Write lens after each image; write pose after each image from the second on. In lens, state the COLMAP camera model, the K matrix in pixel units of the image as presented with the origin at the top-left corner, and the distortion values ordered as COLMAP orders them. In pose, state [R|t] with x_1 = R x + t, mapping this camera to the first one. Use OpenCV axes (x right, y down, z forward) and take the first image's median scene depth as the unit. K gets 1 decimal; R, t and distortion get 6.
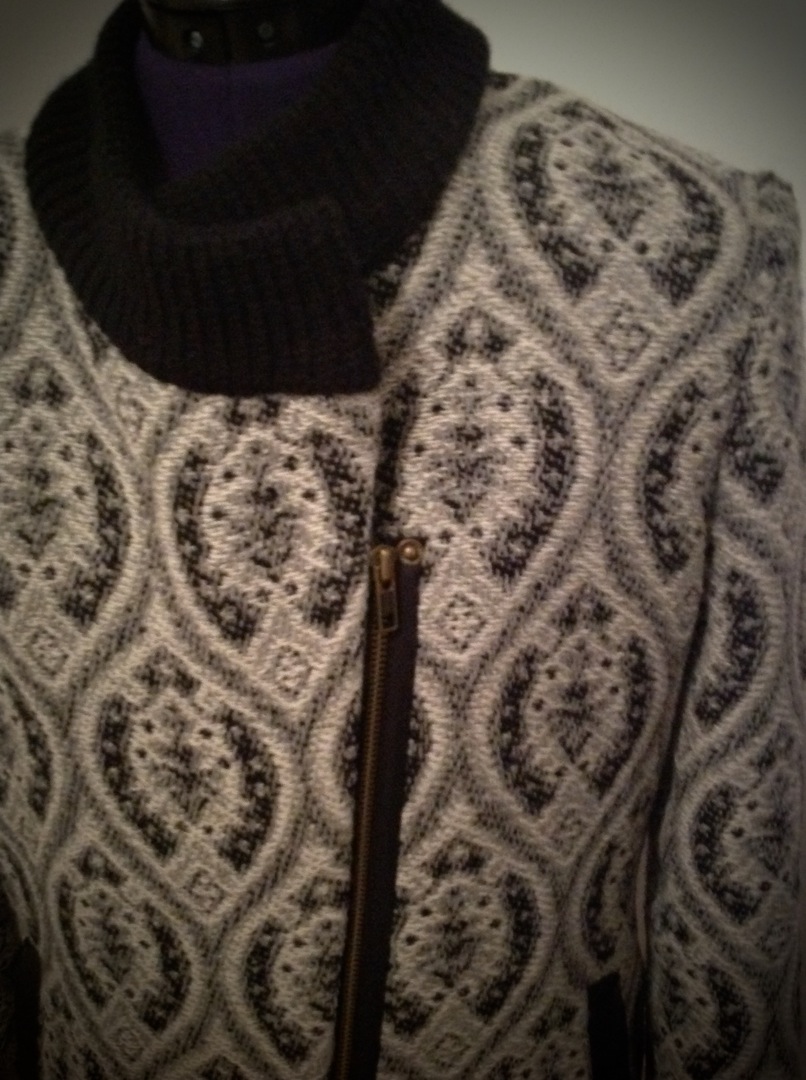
lens RADIAL K [[1124.0, 0, 385.2], [0, 1124.0, 571.1], [0, 0, 1]] dist [0.023974, 0.000000]
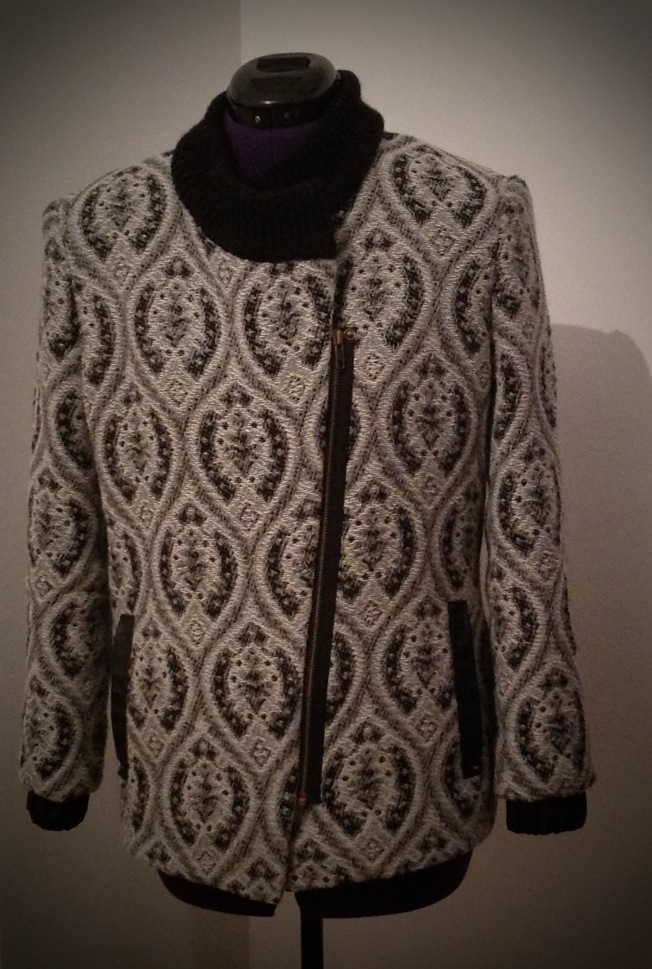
lens RADIAL K [[1466.8, 0, 325.1], [0, 1466.8, 483.9], [0, 0, 1]] dist [-0.004738, 0.000000]
pose [[0.999974, -0.002098, 0.006852, -0.044956], [0.003286, 0.983965, -0.178332, 0.752782], [-0.006368, 0.178350, 0.983946, -1.715885]]
